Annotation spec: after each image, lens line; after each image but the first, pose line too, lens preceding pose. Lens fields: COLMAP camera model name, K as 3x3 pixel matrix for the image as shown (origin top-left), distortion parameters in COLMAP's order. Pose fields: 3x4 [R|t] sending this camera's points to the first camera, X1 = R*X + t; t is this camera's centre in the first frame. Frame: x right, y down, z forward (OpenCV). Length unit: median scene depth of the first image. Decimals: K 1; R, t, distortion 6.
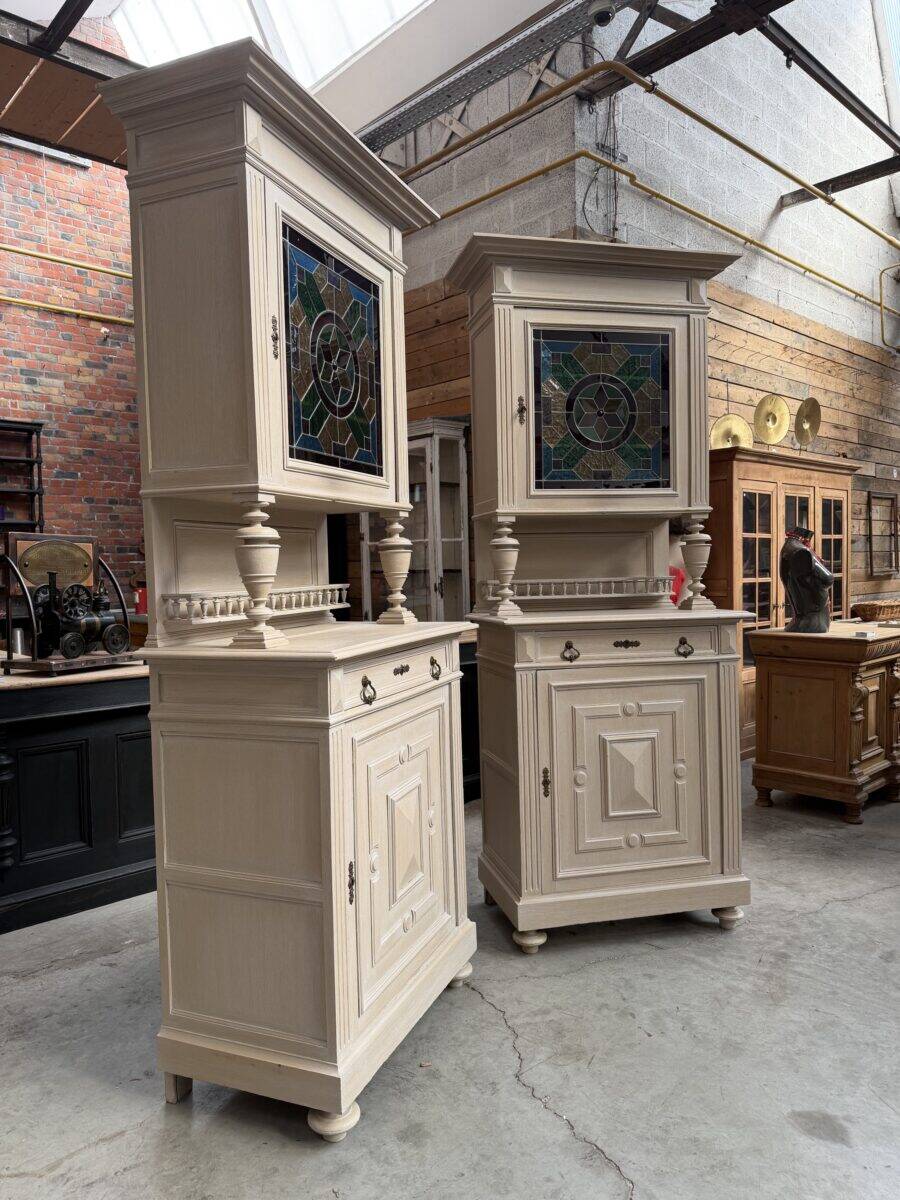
lens RADIAL K [[841.3, 0, 445.6], [0, 841.3, 603.3], [0, 0, 1]] dist [0.063827, -0.097047]
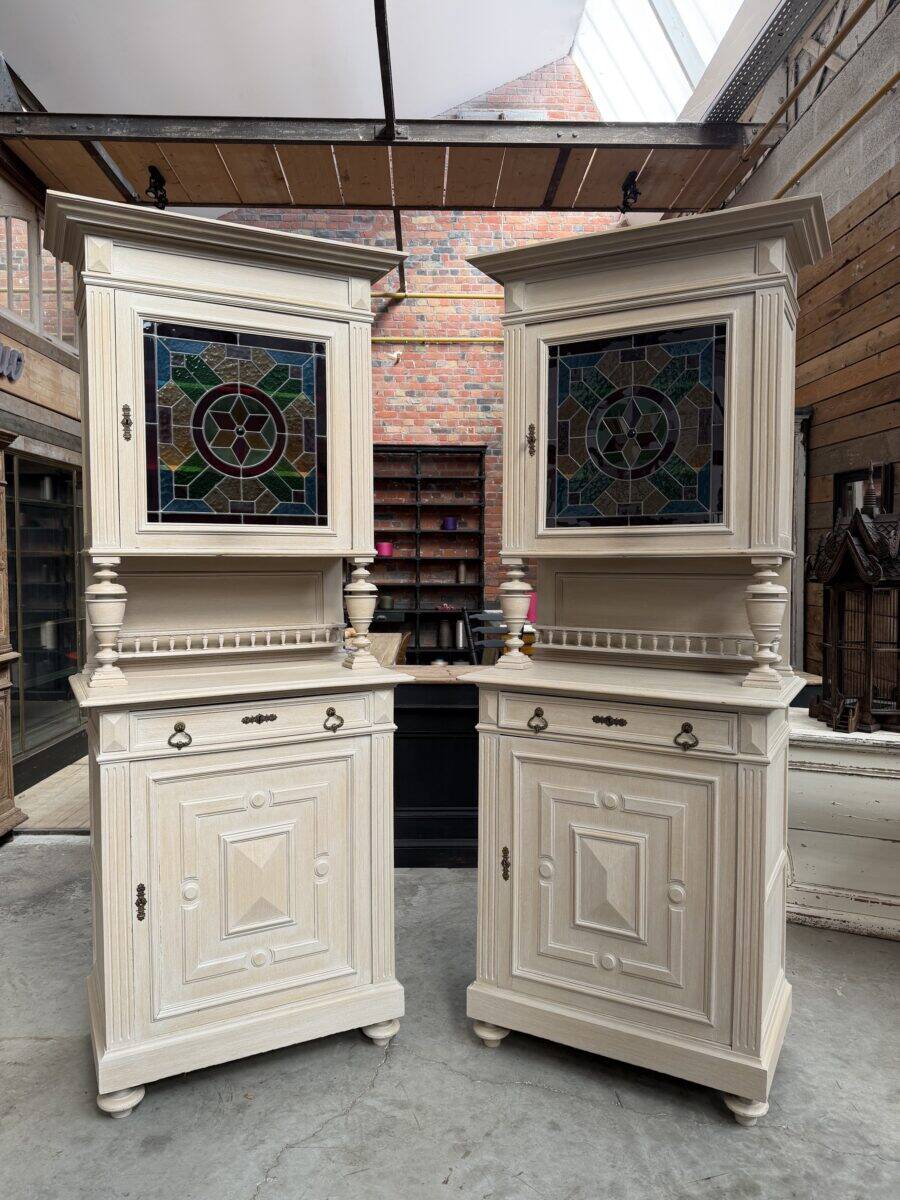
lens RADIAL K [[844.2, 0, 443.1], [0, 844.2, 597.6], [0, 0, 1]] dist [0.029257, -0.034880]
pose [[0.748803, 0.050952, -0.660831, 0.614326], [-0.045475, 0.998641, 0.025469, -0.081697], [0.661231, 0.010980, 0.750102, 0.276287]]
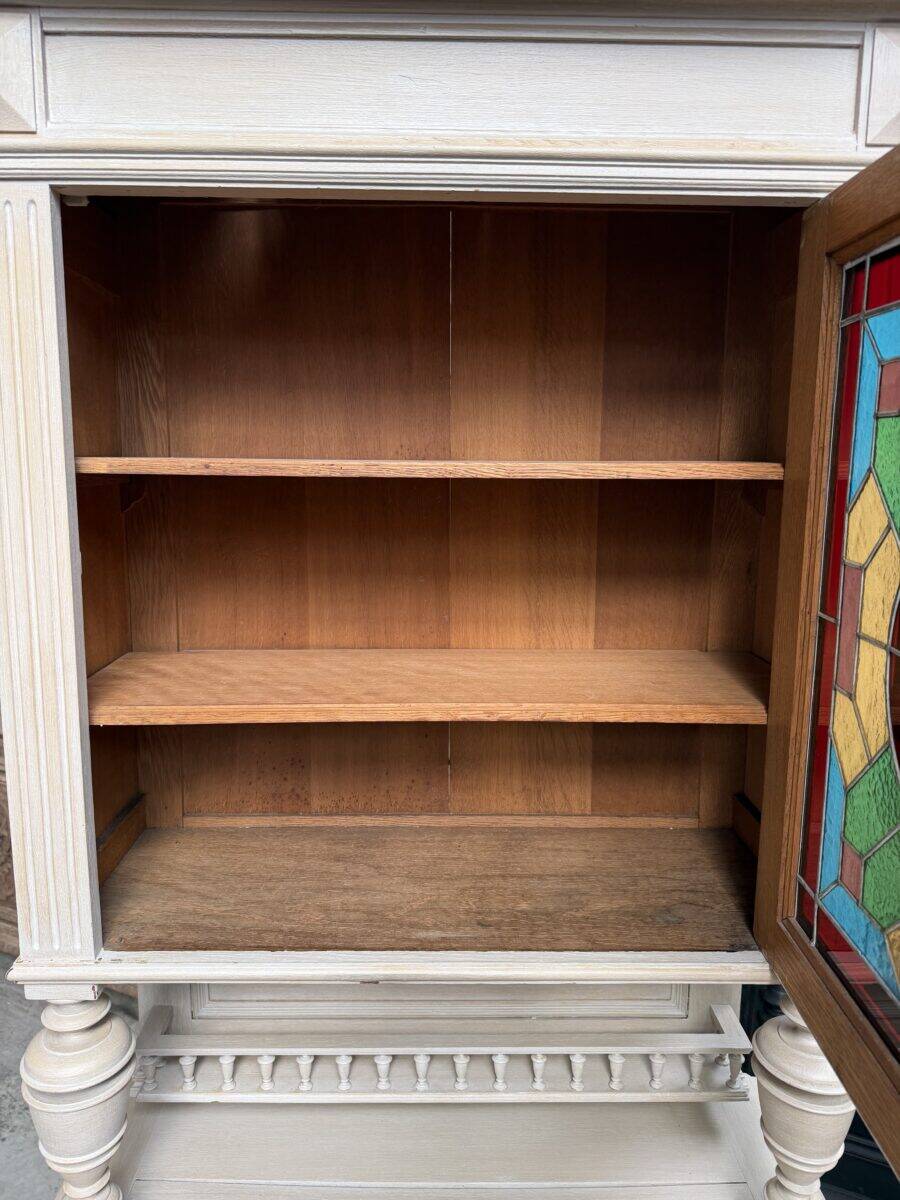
lens RADIAL K [[844.2, 0, 443.1], [0, 844.2, 597.6], [0, 0, 1]] dist [0.029257, -0.034880]
pose [[0.387949, 0.174186, -0.905072, 0.138154], [-0.060968, 0.984679, 0.163373, -0.262348], [0.919662, -0.008200, 0.392624, 0.665477]]
